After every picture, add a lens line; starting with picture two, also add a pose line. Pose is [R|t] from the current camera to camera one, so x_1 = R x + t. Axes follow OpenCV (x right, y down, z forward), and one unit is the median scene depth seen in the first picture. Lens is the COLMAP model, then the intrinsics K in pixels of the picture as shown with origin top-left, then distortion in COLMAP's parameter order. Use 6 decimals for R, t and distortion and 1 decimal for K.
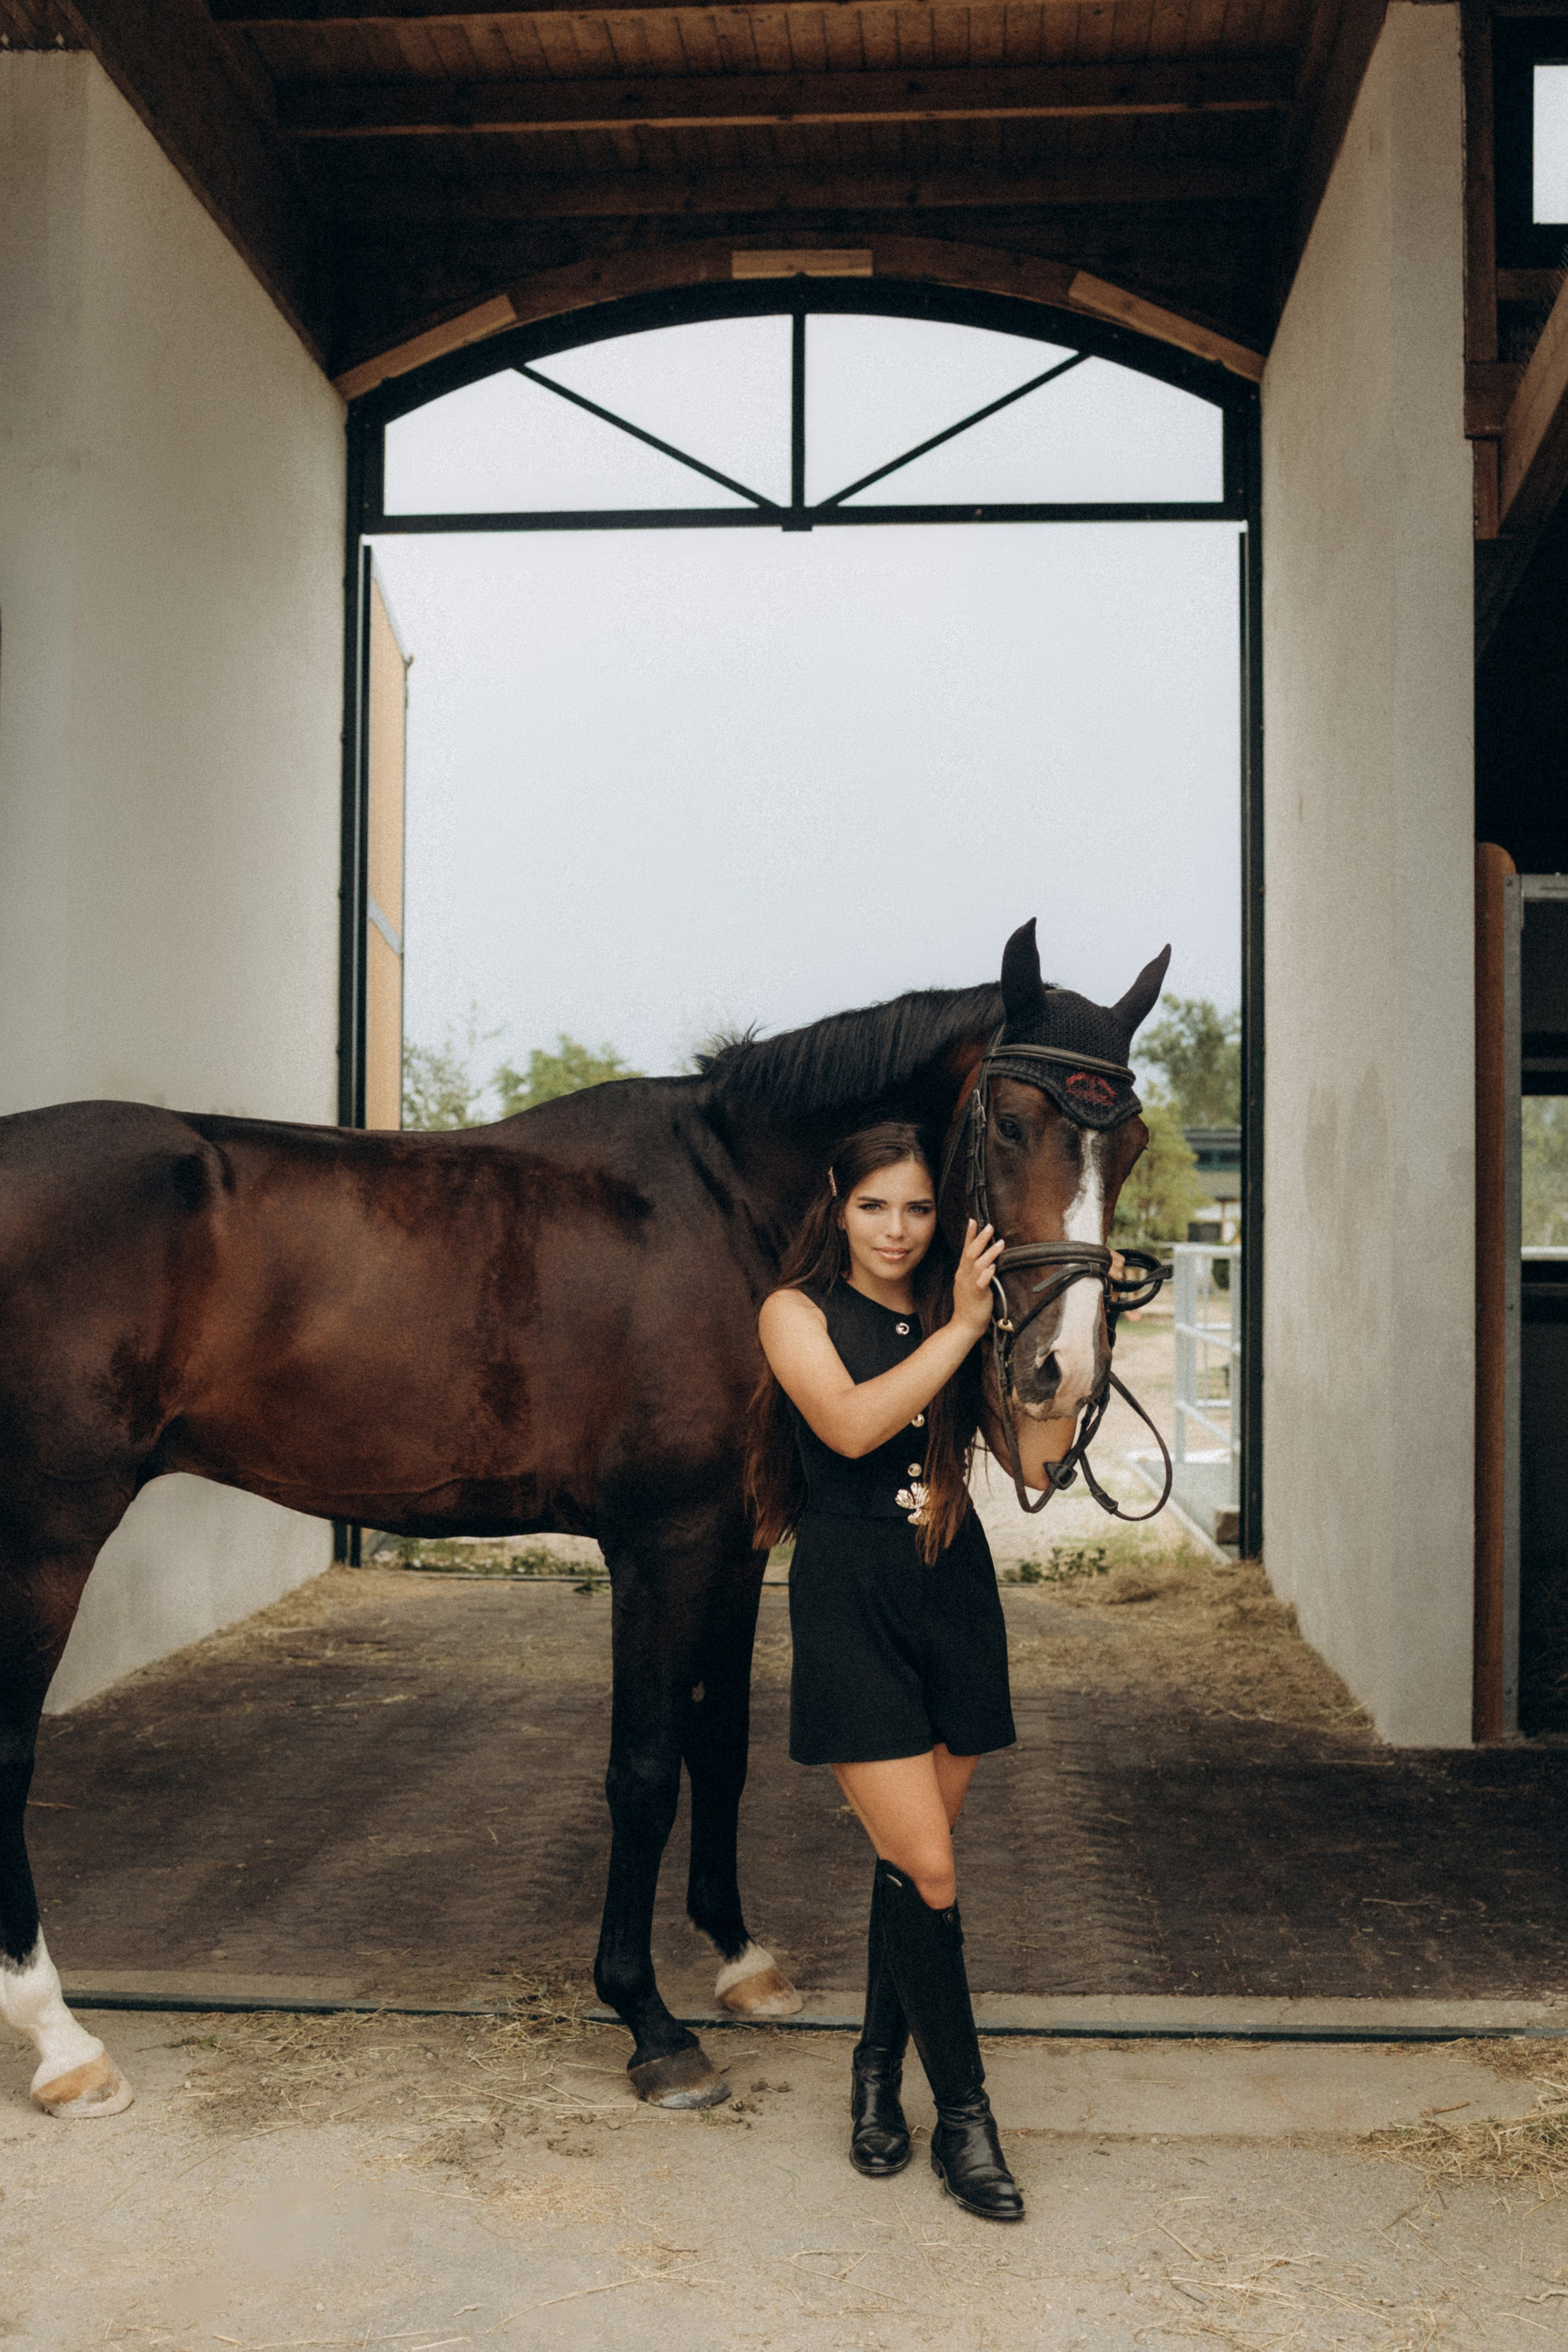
lens RADIAL K [[2478.9, 0, 784.0], [0, 2478.9, 1176.0], [0, 0, 1]] dist [-0.070884, 0.004770]
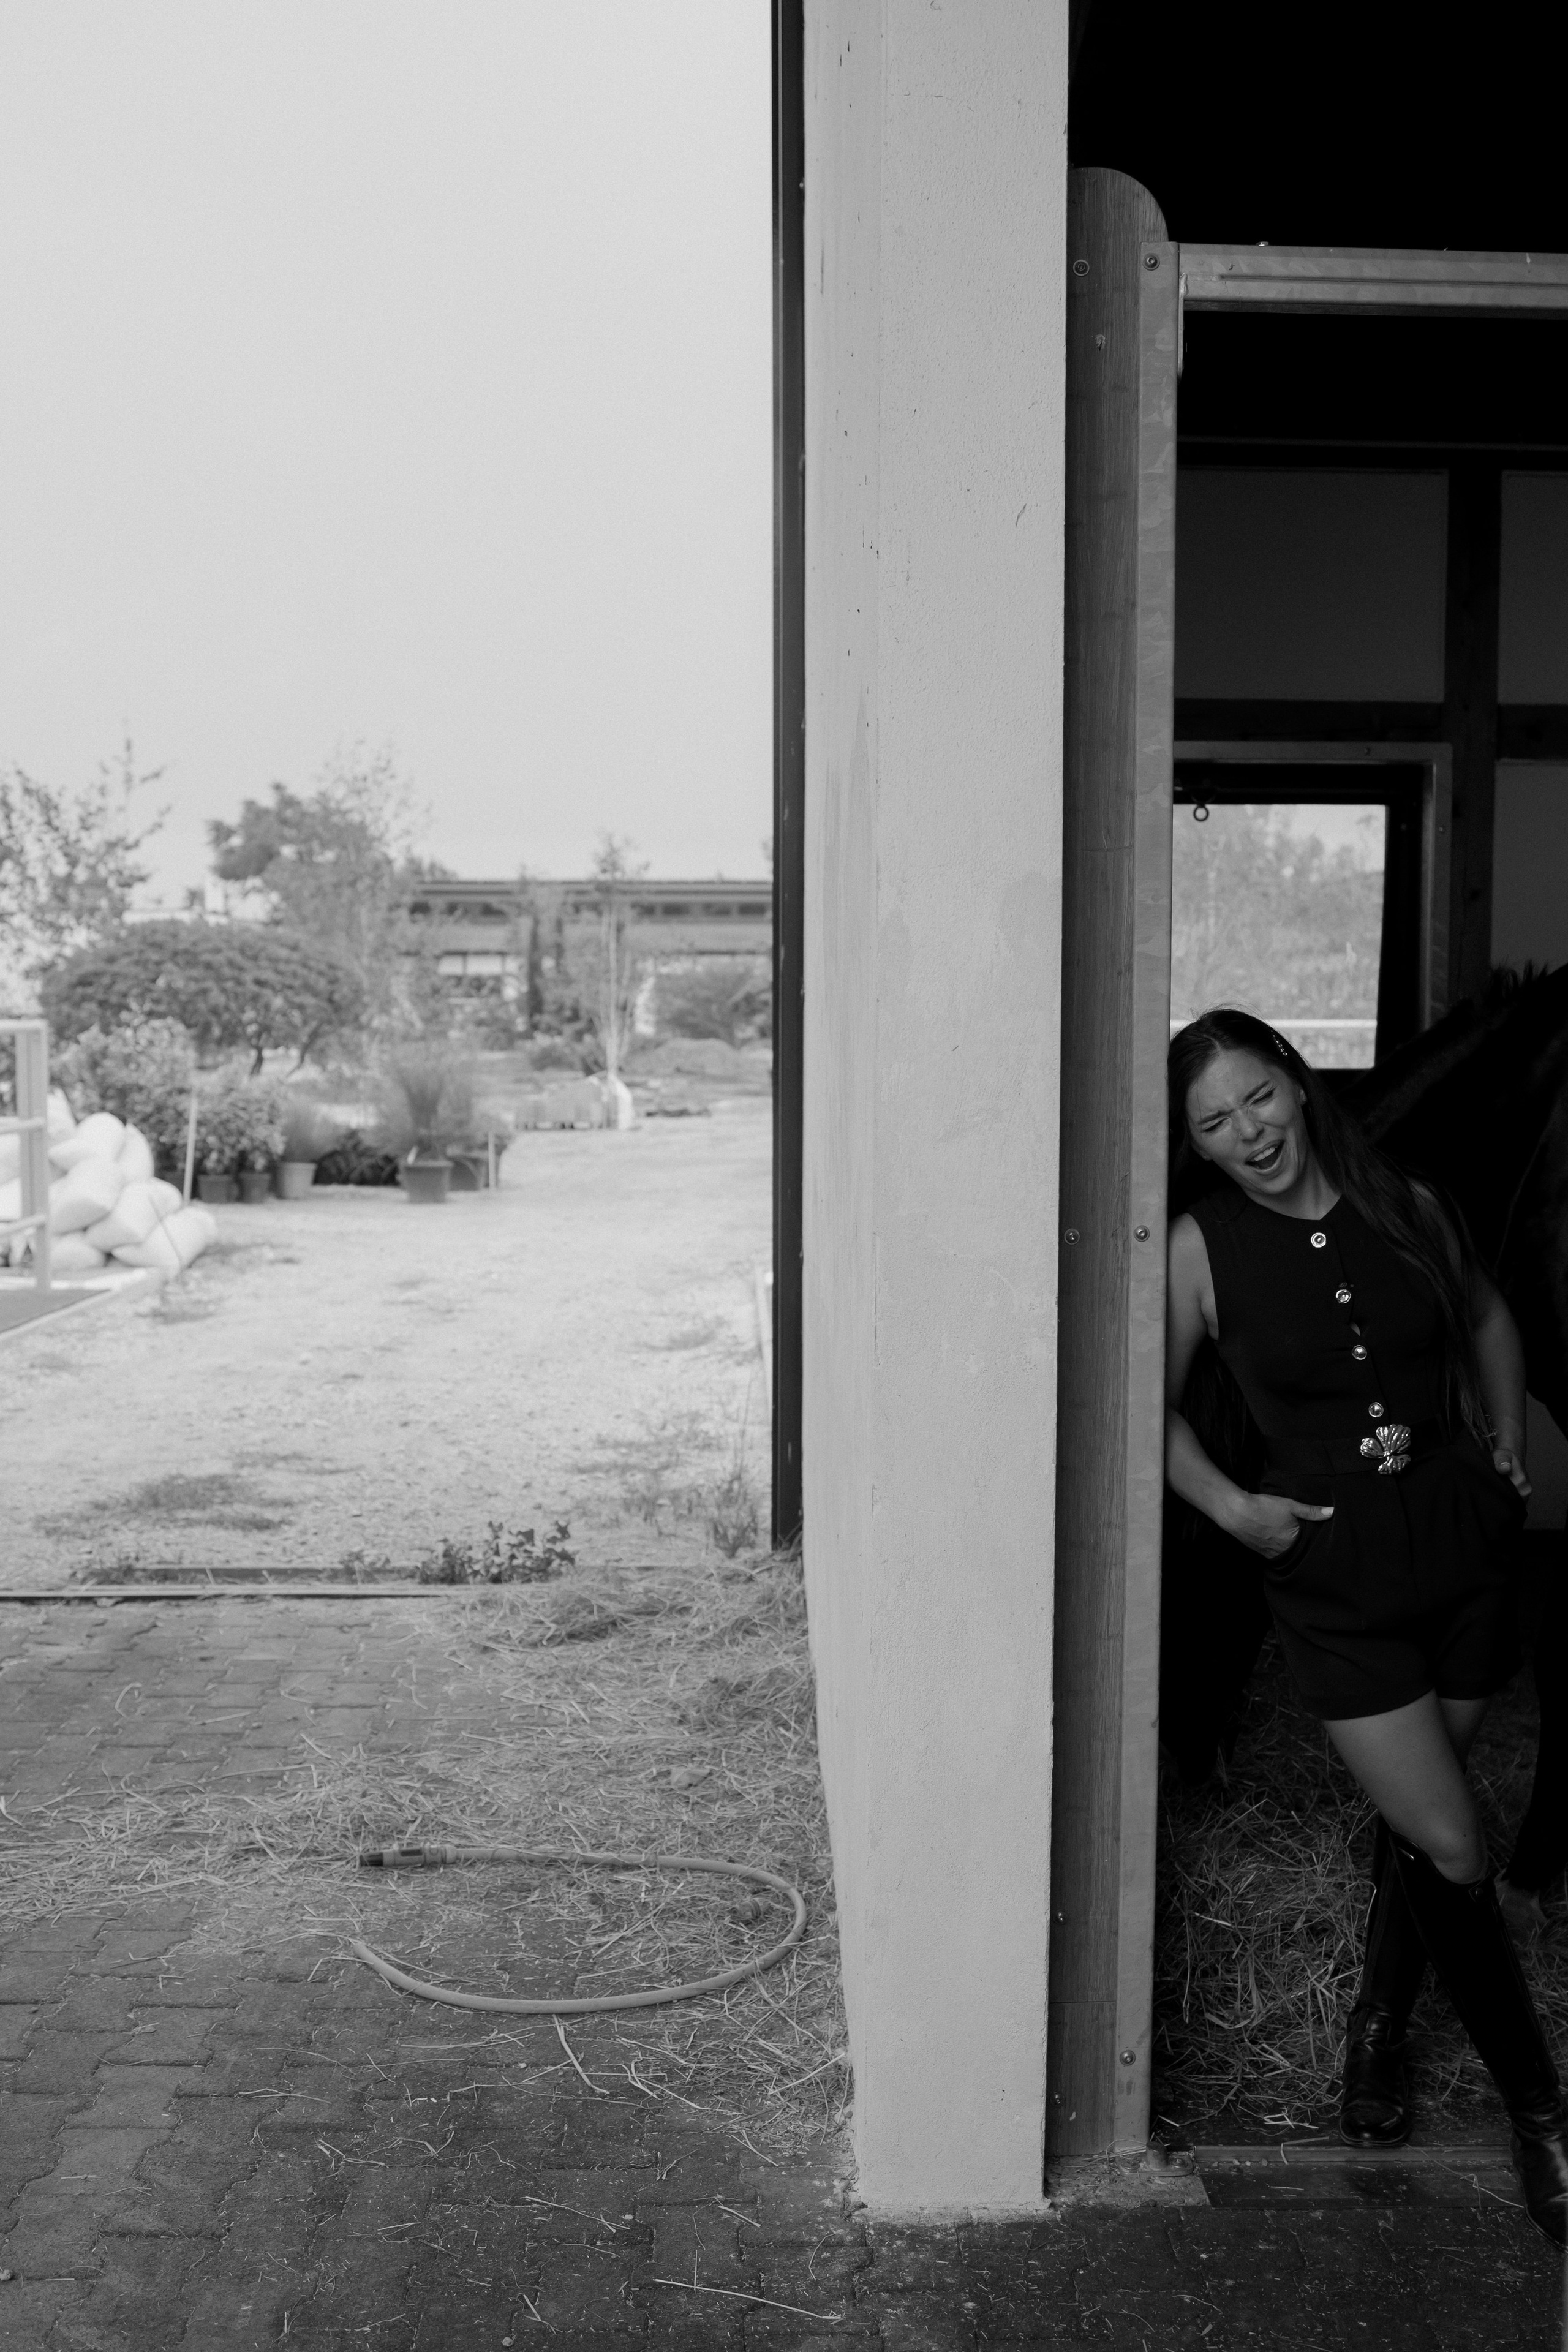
lens RADIAL K [[2478.9, 0, 784.0], [0, 2478.9, 1176.0], [0, 0, 1]] dist [-0.070884, 0.004770]
pose [[0.995117, -0.009412, 0.098257, 0.132639], [-0.000256, 0.995195, 0.097917, -0.000859], [-0.098706, -0.097464, 0.990332, 0.401150]]
